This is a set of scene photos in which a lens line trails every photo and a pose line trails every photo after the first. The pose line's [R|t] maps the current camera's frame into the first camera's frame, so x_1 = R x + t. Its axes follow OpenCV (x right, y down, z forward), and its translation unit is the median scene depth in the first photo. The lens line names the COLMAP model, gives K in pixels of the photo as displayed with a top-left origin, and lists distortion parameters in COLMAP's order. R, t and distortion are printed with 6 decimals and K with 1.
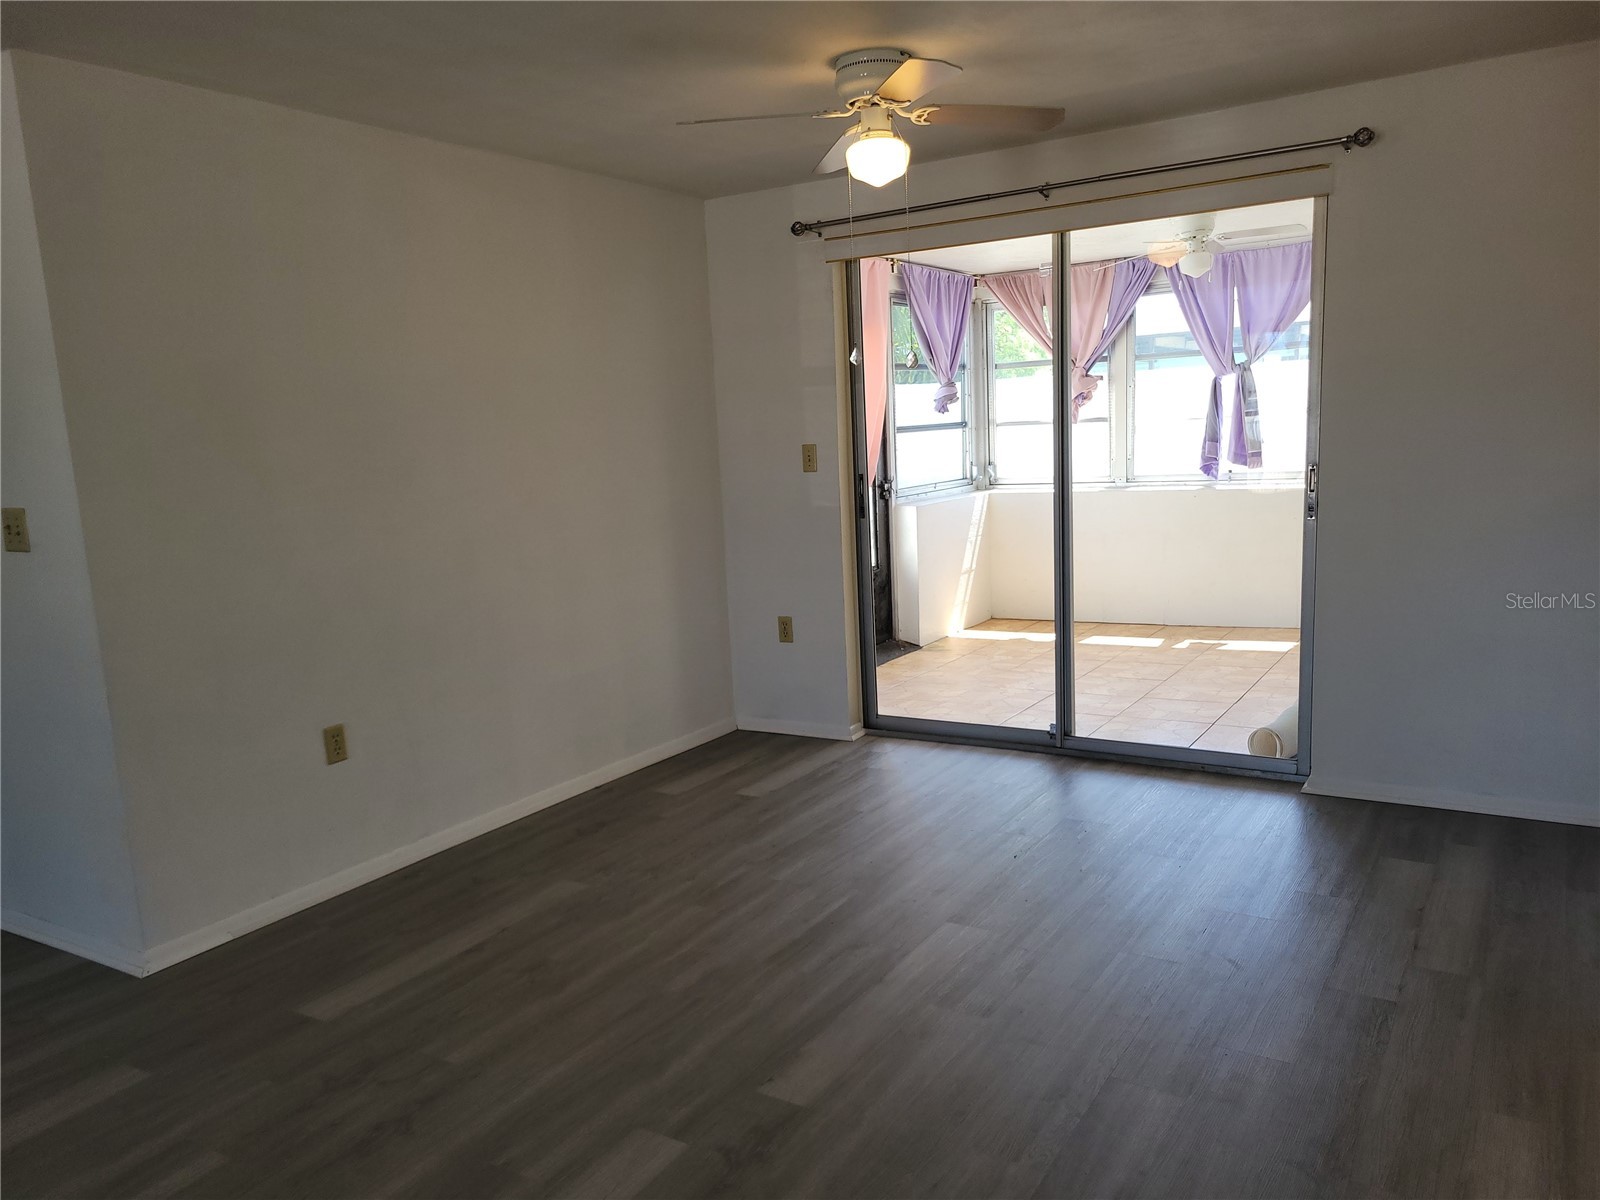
lens RADIAL K [[1204.3, 0, 791.0], [0, 1204.3, 623.2], [0, 0, 1]] dist [0.053129, -0.028943]
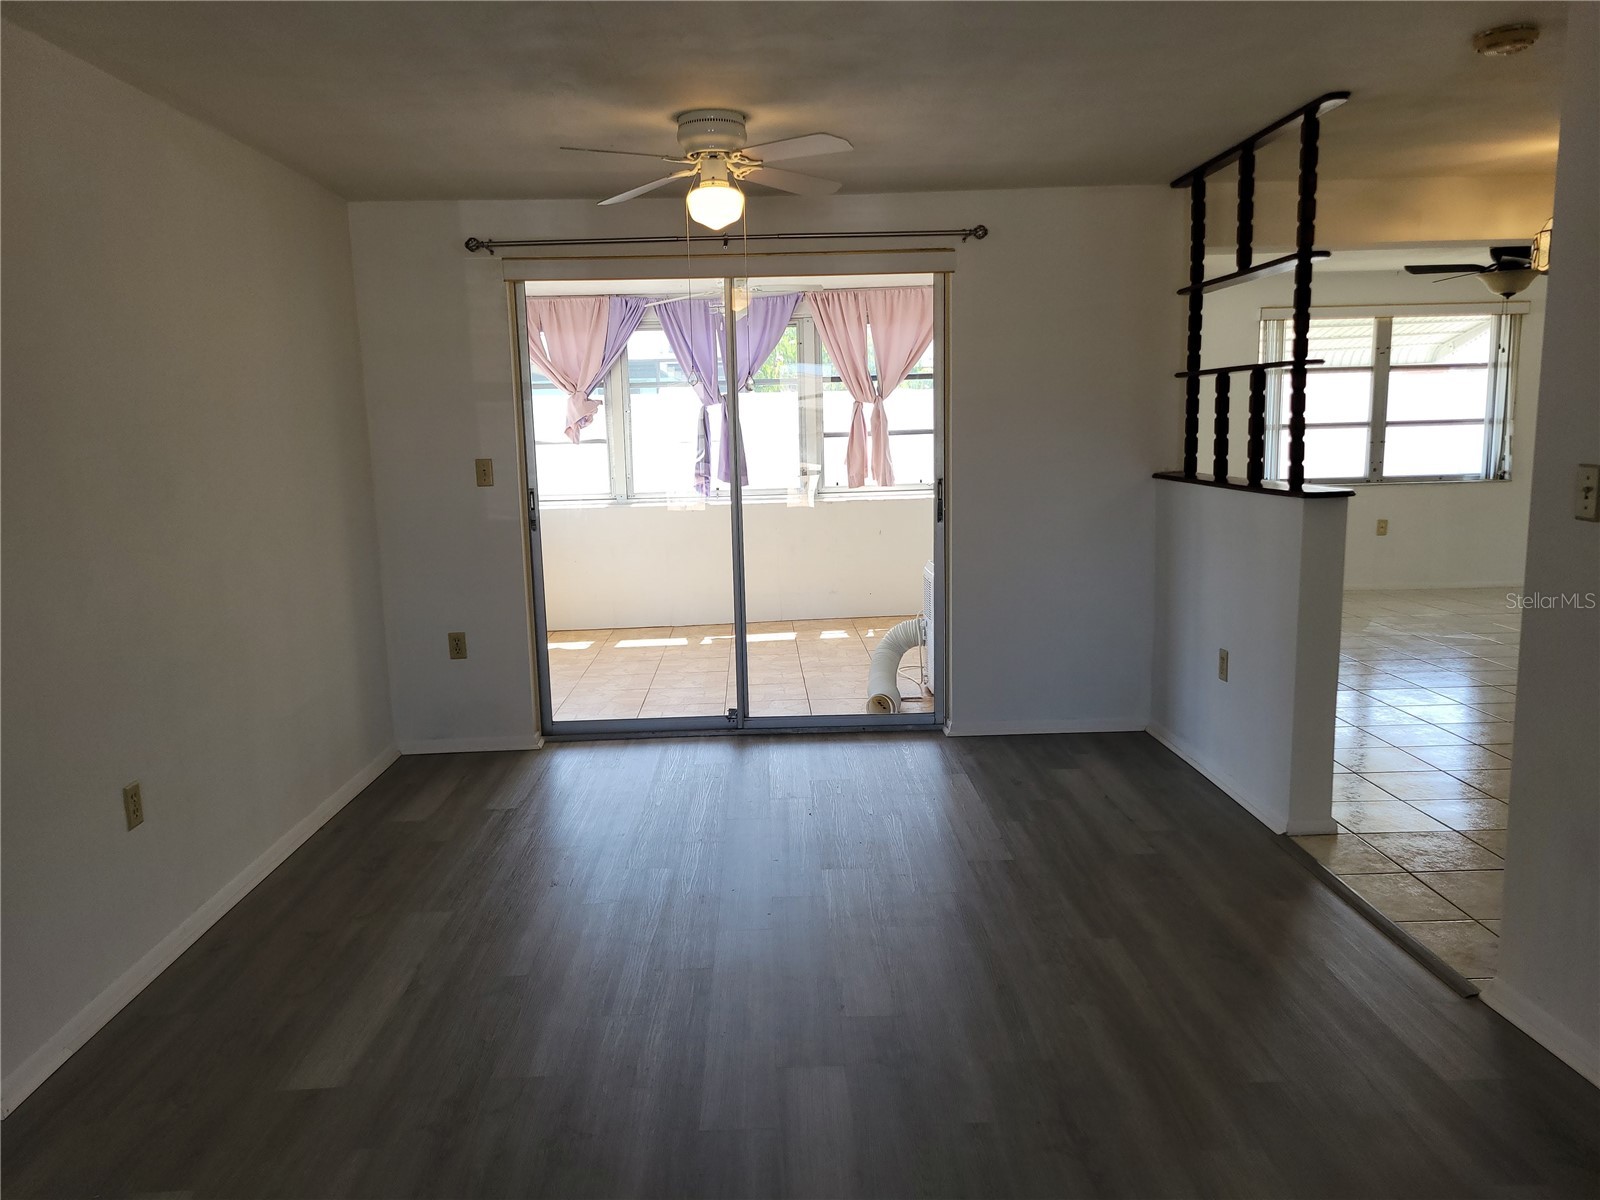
lens RADIAL K [[1204.3, 0, 790.4], [0, 1204.3, 610.6], [0, 0, 1]] dist [0.053129, -0.028943]
pose [[0.833482, -0.059277, 0.549358, -0.319105], [0.075178, 0.997149, -0.006464, 0.003140], [-0.547409, 0.046687, 0.835562, 0.024699]]
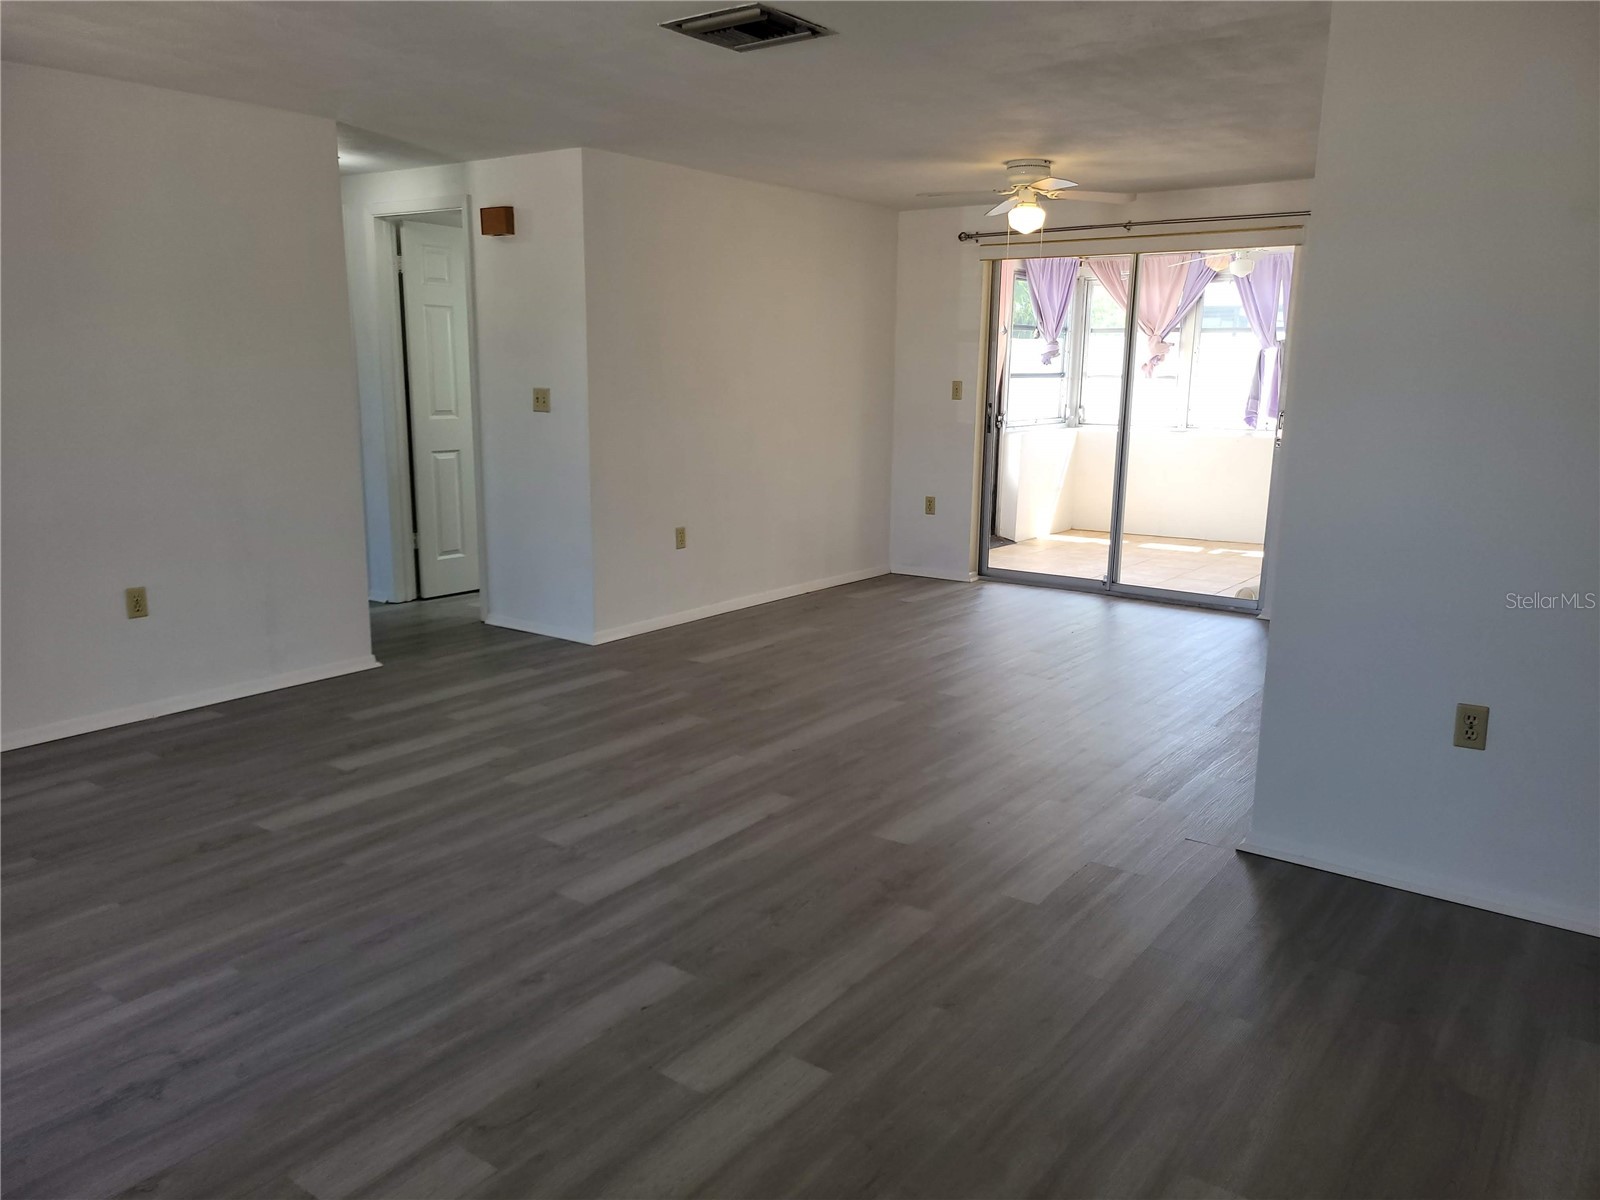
lens RADIAL K [[1204.3, 0, 794.7], [0, 1204.3, 613.7], [0, 0, 1]] dist [0.053129, -0.028943]
pose [[0.995518, 0.074073, -0.058791, -0.073535], [-0.071557, 0.996474, 0.043809, 0.085087], [0.061828, -0.039406, 0.997309, -0.499481]]
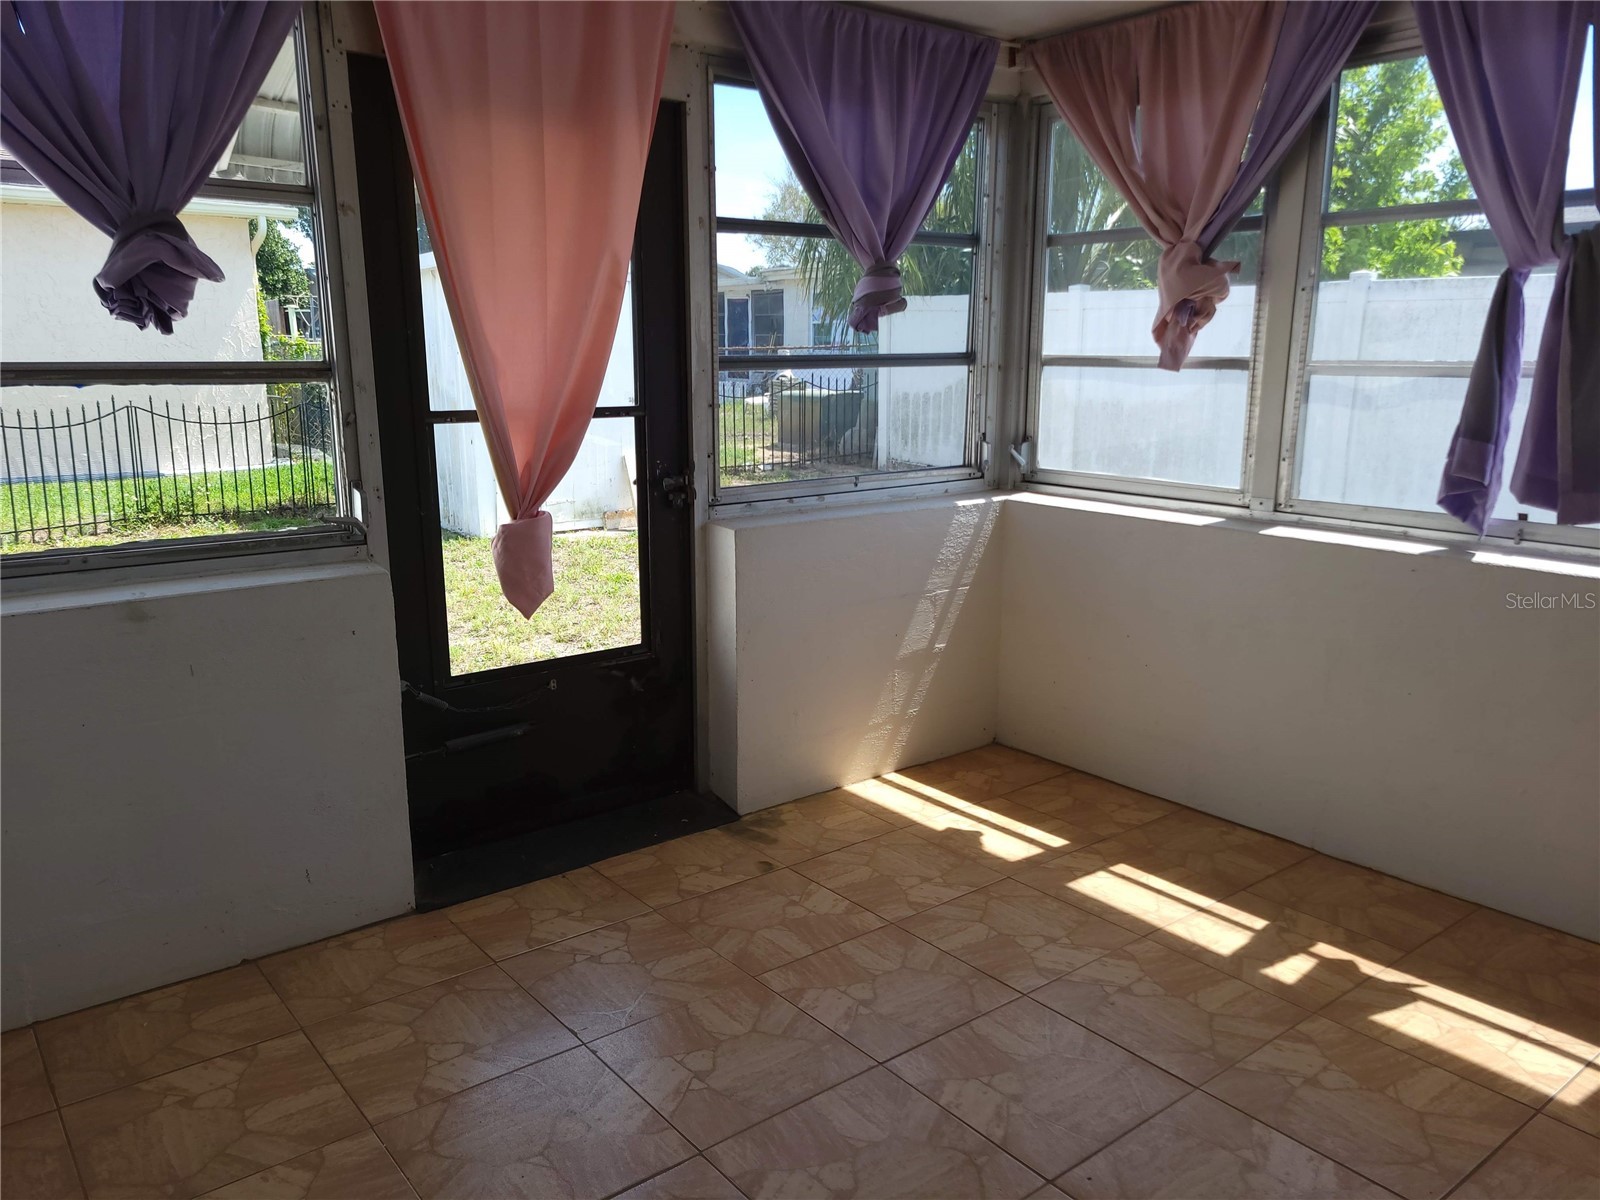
lens RADIAL K [[1204.3, 0, 790.1], [0, 1204.3, 607.8], [0, 0, 1]] dist [0.053129, -0.028943]
pose [[0.941194, 0.124028, -0.314278, 0.400401], [-0.105662, 0.991578, 0.074886, -0.151368], [0.320919, -0.037275, 0.946373, 0.827202]]
